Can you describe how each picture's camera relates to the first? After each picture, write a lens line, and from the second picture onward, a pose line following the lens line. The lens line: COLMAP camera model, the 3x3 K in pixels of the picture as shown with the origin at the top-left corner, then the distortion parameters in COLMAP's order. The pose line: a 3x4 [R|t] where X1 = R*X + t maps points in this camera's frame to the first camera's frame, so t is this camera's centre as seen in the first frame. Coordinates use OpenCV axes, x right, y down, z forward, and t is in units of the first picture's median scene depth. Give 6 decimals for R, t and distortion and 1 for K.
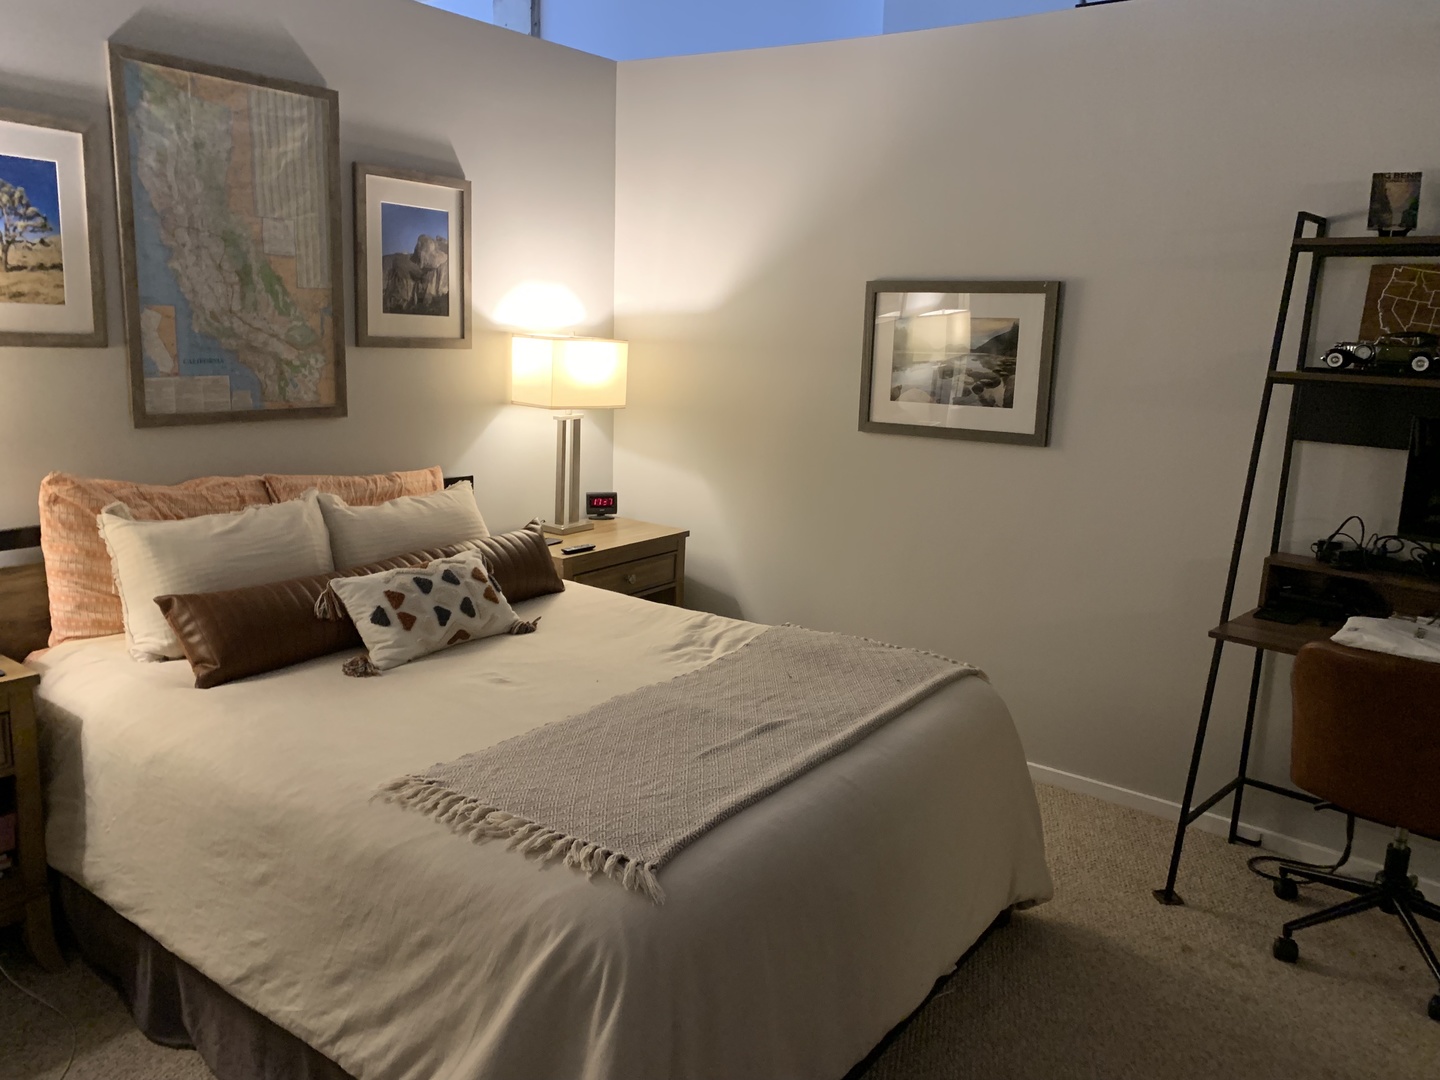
lens RADIAL K [[1101.6, 0, 720.0], [0, 1101.6, 540.0], [0, 0, 1]] dist [-0.091810, 0.110391]
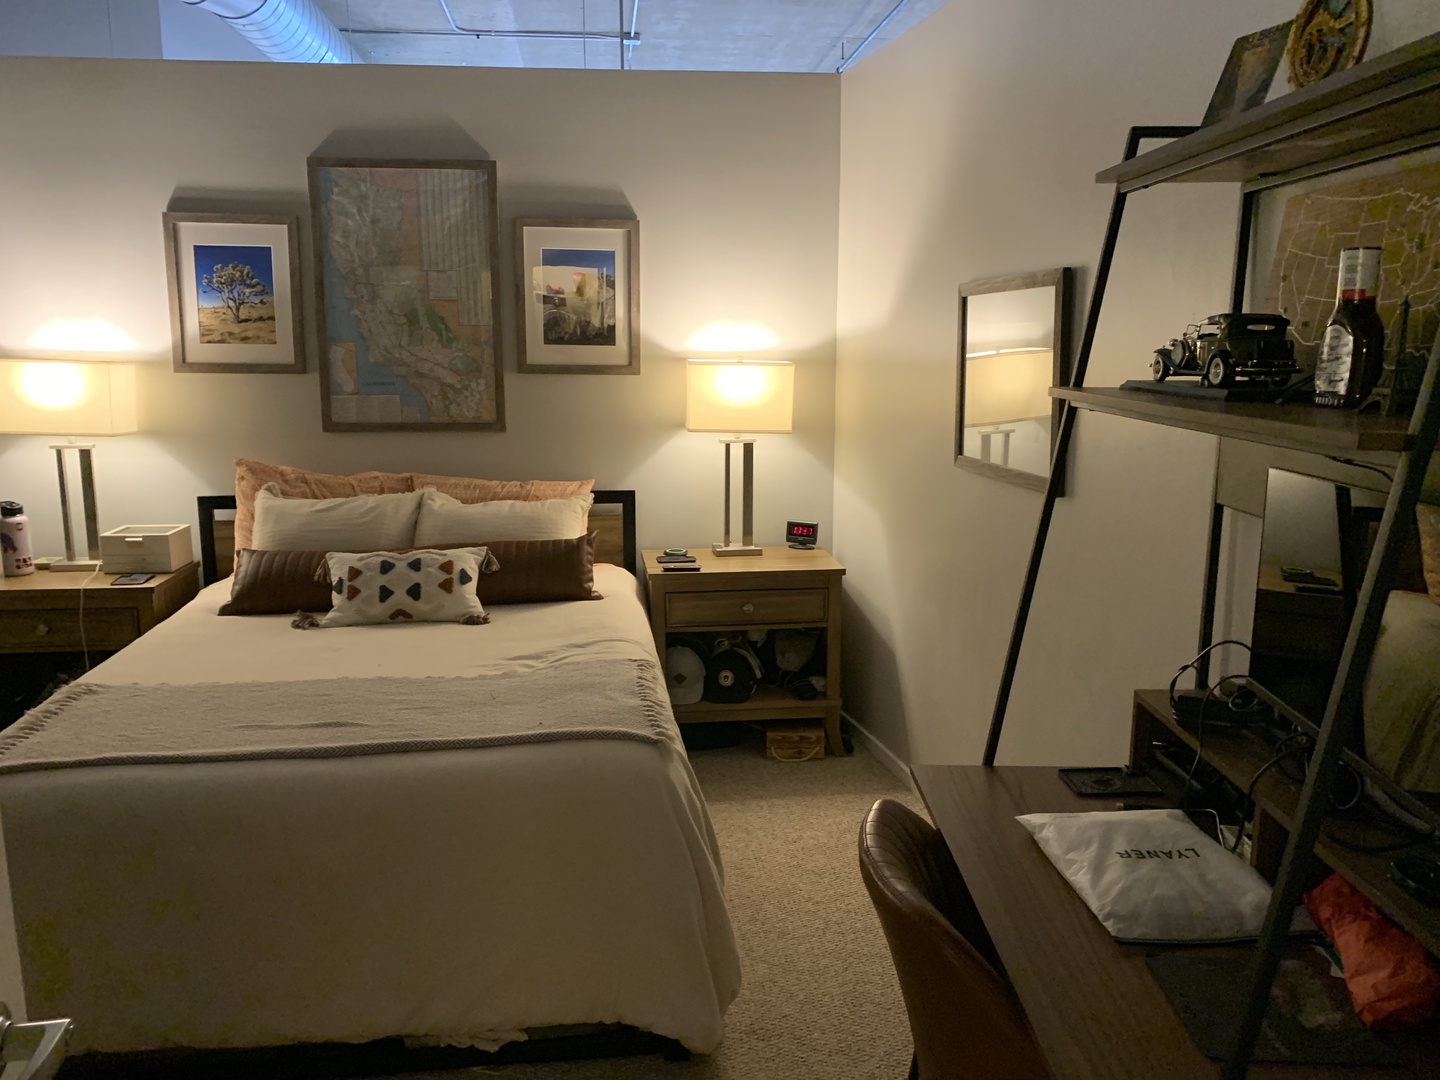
lens RADIAL K [[1081.1, 0, 720.0], [0, 1081.1, 540.0], [0, 0, 1]] dist [0.001516, -0.002404]
pose [[0.677947, 0.098853, -0.728434, 0.761182], [-0.121856, 0.992320, 0.021254, -0.053374], [0.724940, 0.074354, 0.684787, 0.401773]]
